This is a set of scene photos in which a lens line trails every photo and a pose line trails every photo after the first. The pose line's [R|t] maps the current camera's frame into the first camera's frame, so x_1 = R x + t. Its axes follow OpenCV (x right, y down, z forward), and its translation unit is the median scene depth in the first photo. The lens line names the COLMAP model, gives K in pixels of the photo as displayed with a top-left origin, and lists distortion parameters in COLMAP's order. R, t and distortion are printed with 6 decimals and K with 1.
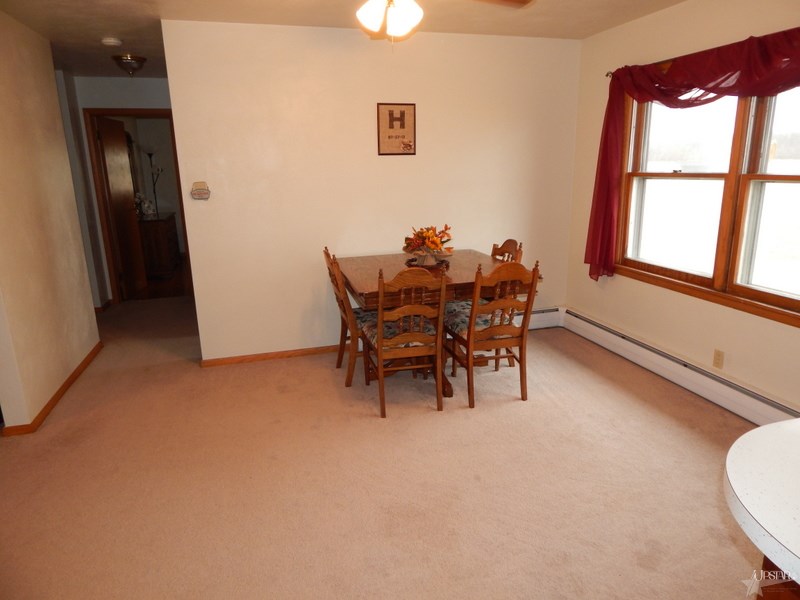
lens RADIAL K [[527.9, 0, 403.7], [0, 527.9, 299.6], [0, 0, 1]] dist [0.003357, -0.002143]
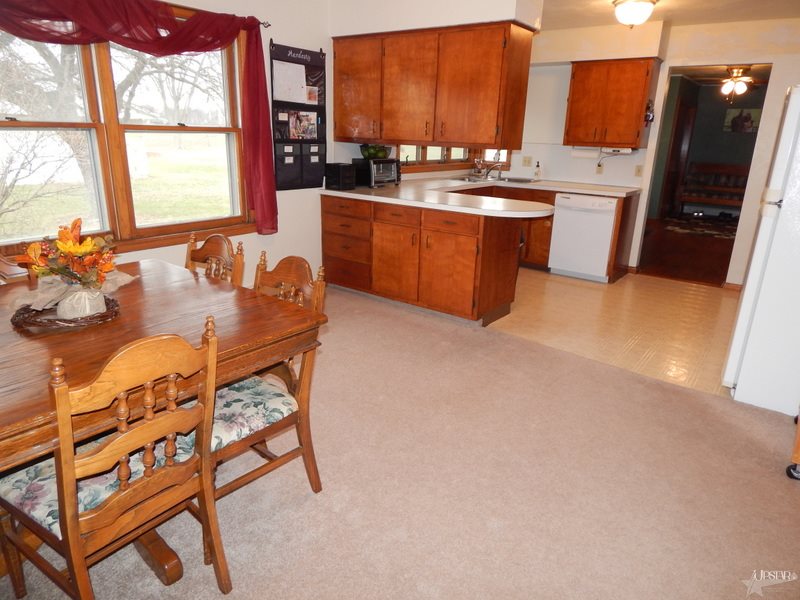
lens RADIAL K [[527.9, 0, 403.7], [0, 527.9, 299.6], [0, 0, 1]] dist [0.003357, -0.002143]
pose [[-0.604069, -0.238818, 0.760307, -0.485955], [0.187338, 0.884754, 0.426749, -0.224753], [-0.774600, 0.400220, -0.489712, 1.005365]]
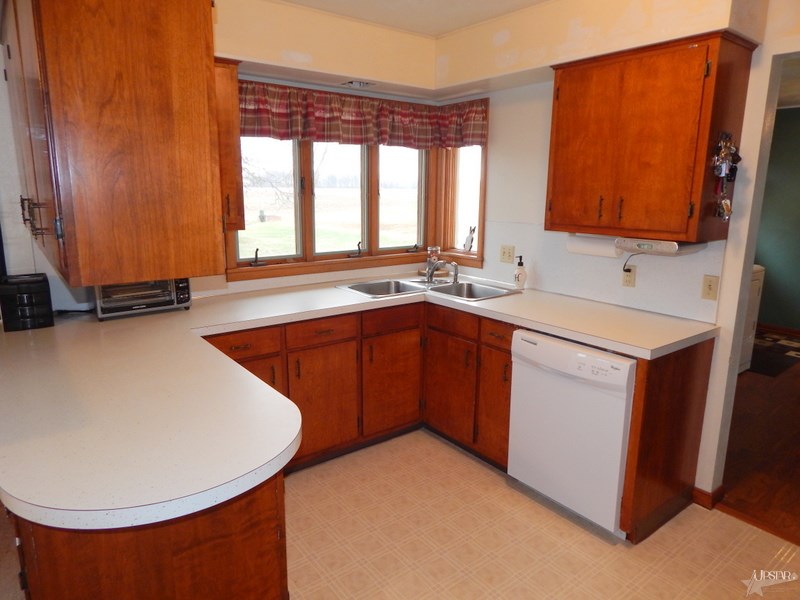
lens RADIAL K [[527.9, 0, 403.7], [0, 527.9, 299.6], [0, 0, 1]] dist [0.003357, -0.002143]
pose [[-0.371449, -0.174825, 0.911845, -0.136157], [0.235152, 0.932376, 0.274553, -0.046582], [-0.898181, 0.316404, -0.305220, 0.173292]]
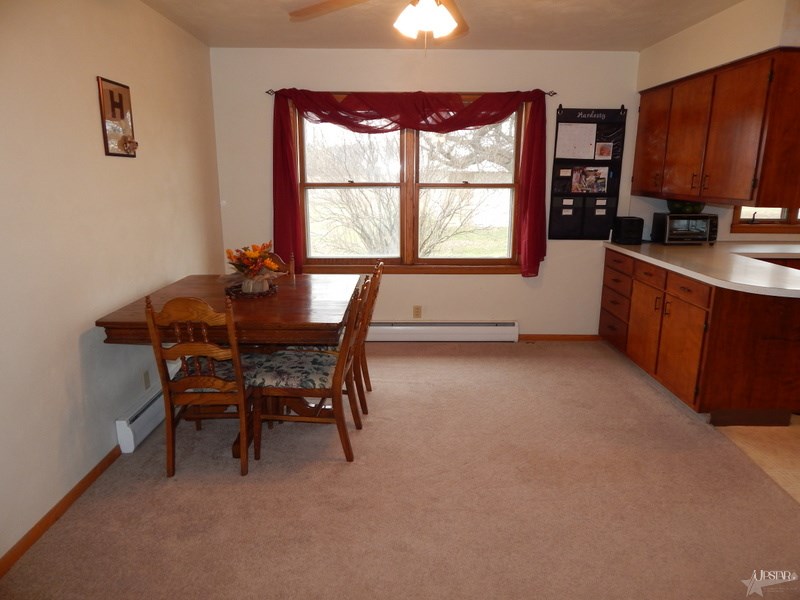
lens RADIAL K [[527.9, 0, 403.7], [0, 527.9, 299.6], [0, 0, 1]] dist [0.003357, -0.002143]
pose [[0.260855, -0.203171, 0.943756, -0.679855], [0.236037, 0.961354, 0.141719, -0.117164], [-0.936078, 0.185793, 0.298730, 0.539039]]
